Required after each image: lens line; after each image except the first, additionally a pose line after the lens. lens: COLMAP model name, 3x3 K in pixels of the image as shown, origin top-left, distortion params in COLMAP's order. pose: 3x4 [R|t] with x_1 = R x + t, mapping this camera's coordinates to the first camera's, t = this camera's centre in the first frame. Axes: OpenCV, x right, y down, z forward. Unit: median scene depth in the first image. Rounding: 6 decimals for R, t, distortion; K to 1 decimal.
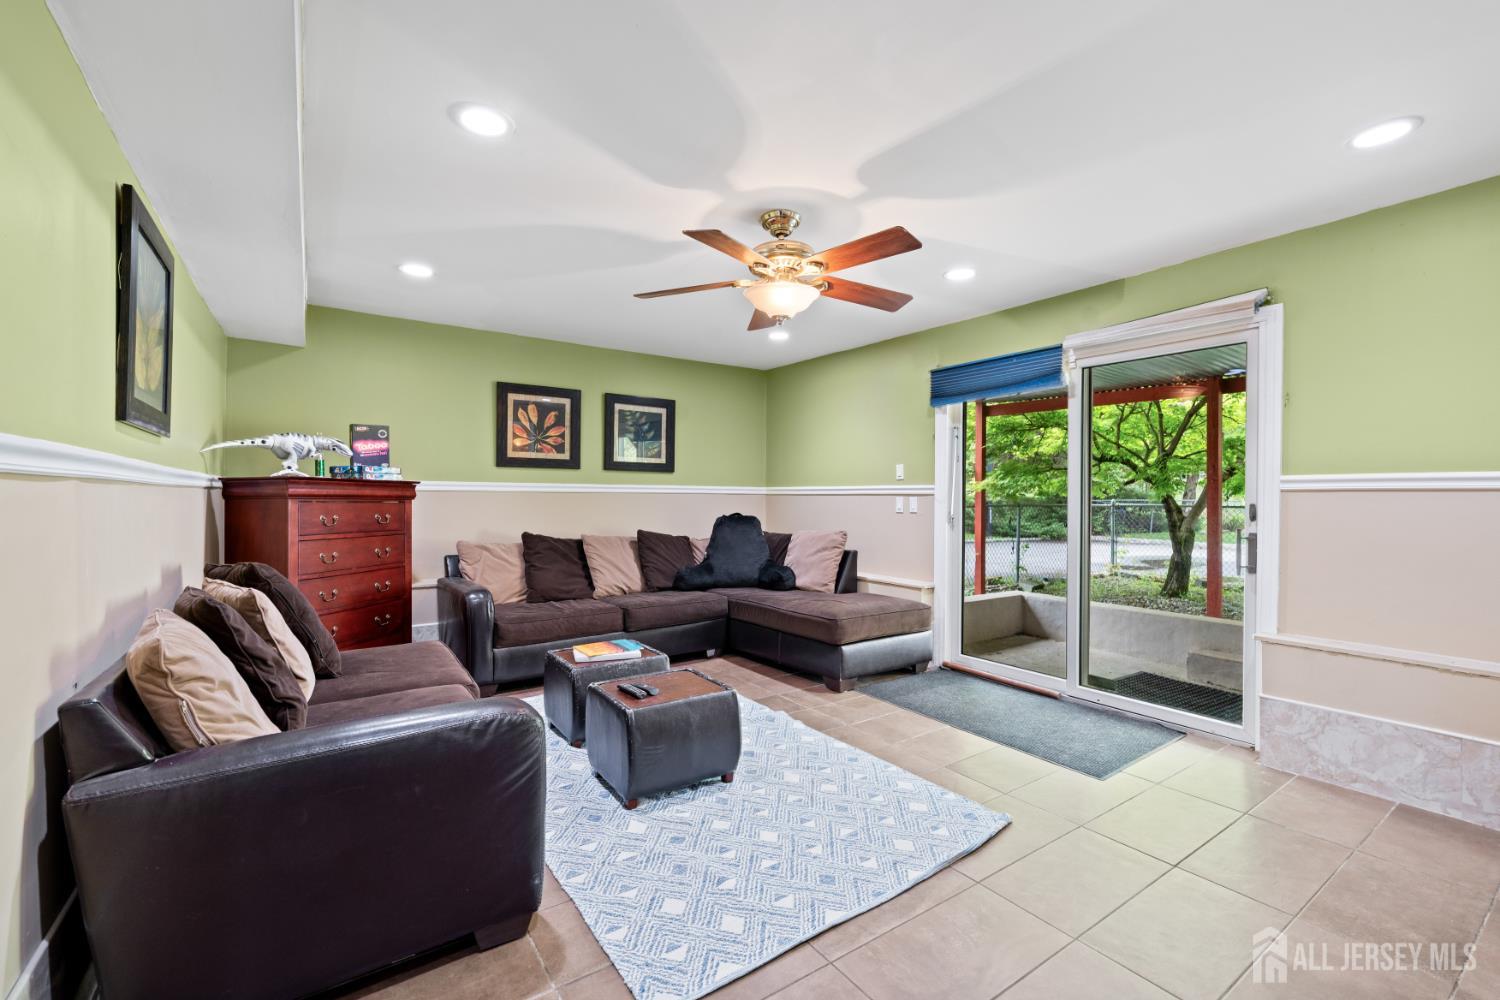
lens RADIAL K [[645.7, 0, 780.0], [0, 645.7, 496.4], [0, 0, 1]] dist [-0.000230, -0.000003]
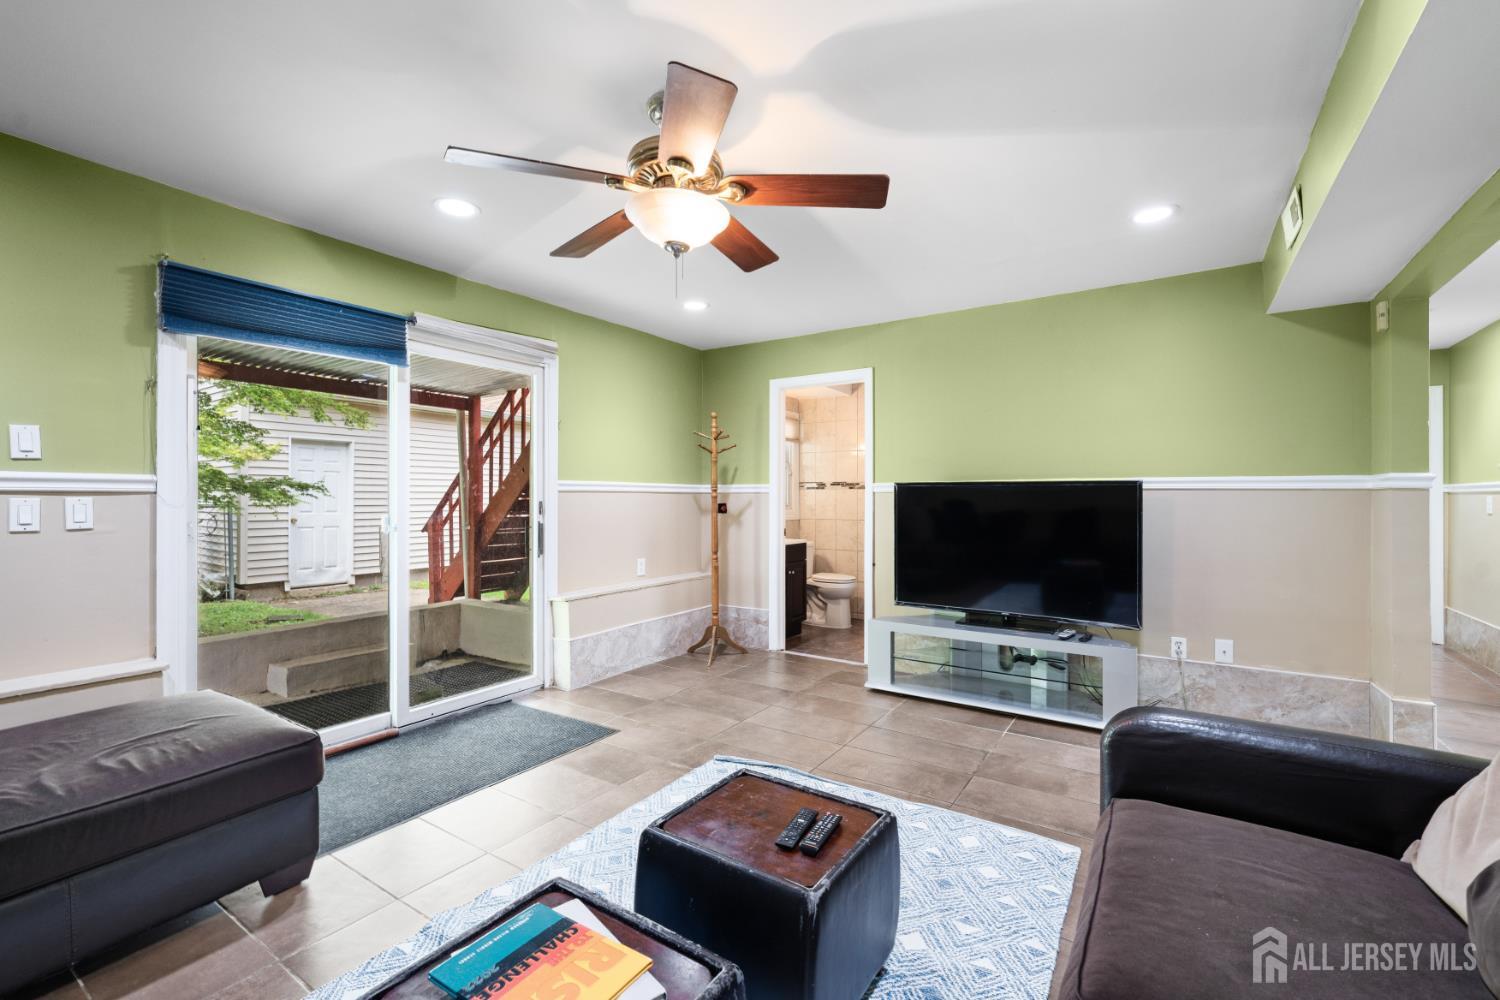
lens RADIAL K [[639.4, 0, 746.1], [0, 639.4, 478.9], [0, 0, 1]] dist [-0.002866, -0.000320]
pose [[-0.342452, 0.020540, 0.939311, -0.659540], [-0.001074, 0.999752, -0.022253, -0.003692], [-0.939535, -0.008629, -0.342345, 1.104470]]
